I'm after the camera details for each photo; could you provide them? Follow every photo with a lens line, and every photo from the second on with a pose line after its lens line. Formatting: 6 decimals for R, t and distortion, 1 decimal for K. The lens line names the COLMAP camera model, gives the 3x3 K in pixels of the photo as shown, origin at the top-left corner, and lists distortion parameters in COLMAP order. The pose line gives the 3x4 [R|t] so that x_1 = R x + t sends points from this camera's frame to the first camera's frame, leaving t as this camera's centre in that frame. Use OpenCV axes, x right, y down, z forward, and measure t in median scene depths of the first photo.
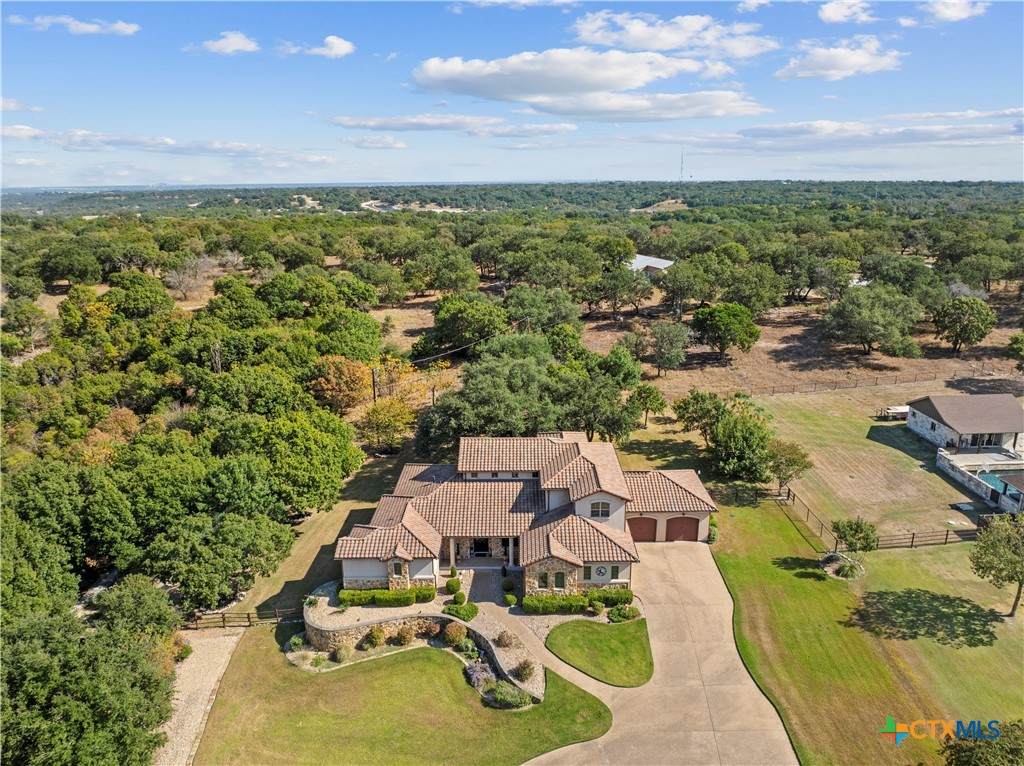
lens RADIAL K [[708.9, 0, 512.0], [0, 708.9, 383.0], [0, 0, 1]] dist [-0.036060, -0.000292]
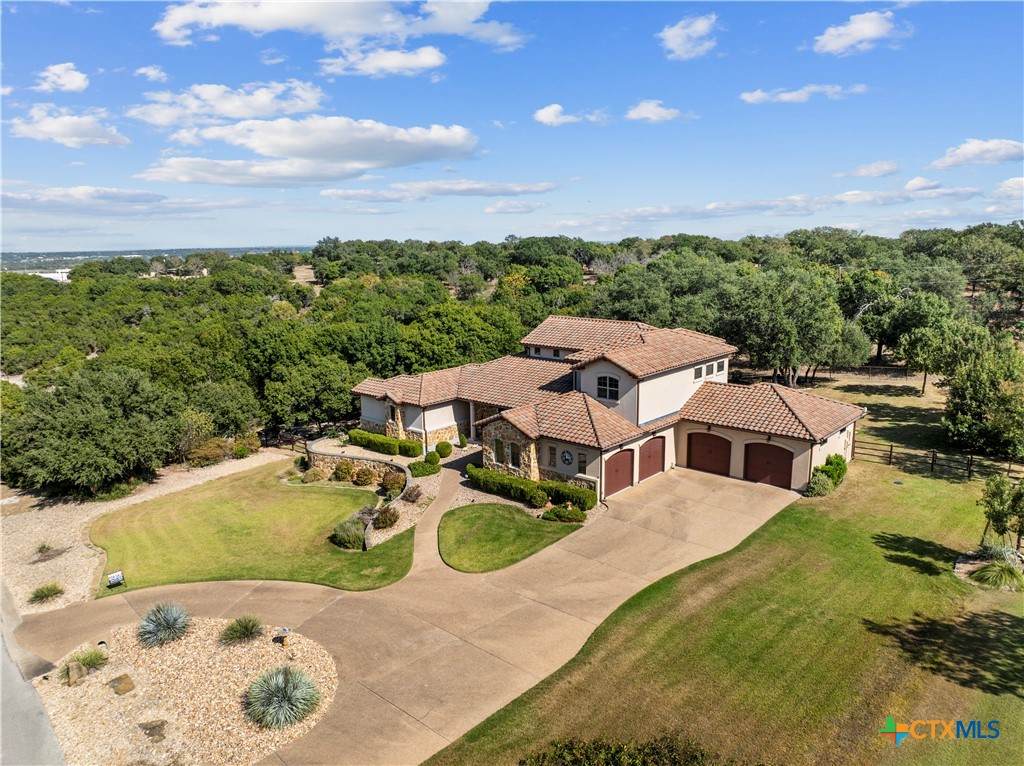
lens RADIAL K [[708.9, 0, 512.0], [0, 708.9, 383.0], [0, 0, 1]] dist [-0.036060, -0.000292]
pose [[0.757792, 0.132876, -0.638823, 0.552917], [-0.171569, 0.985171, 0.001397, 0.203244], [0.629535, 0.108544, 0.769353, 0.400792]]
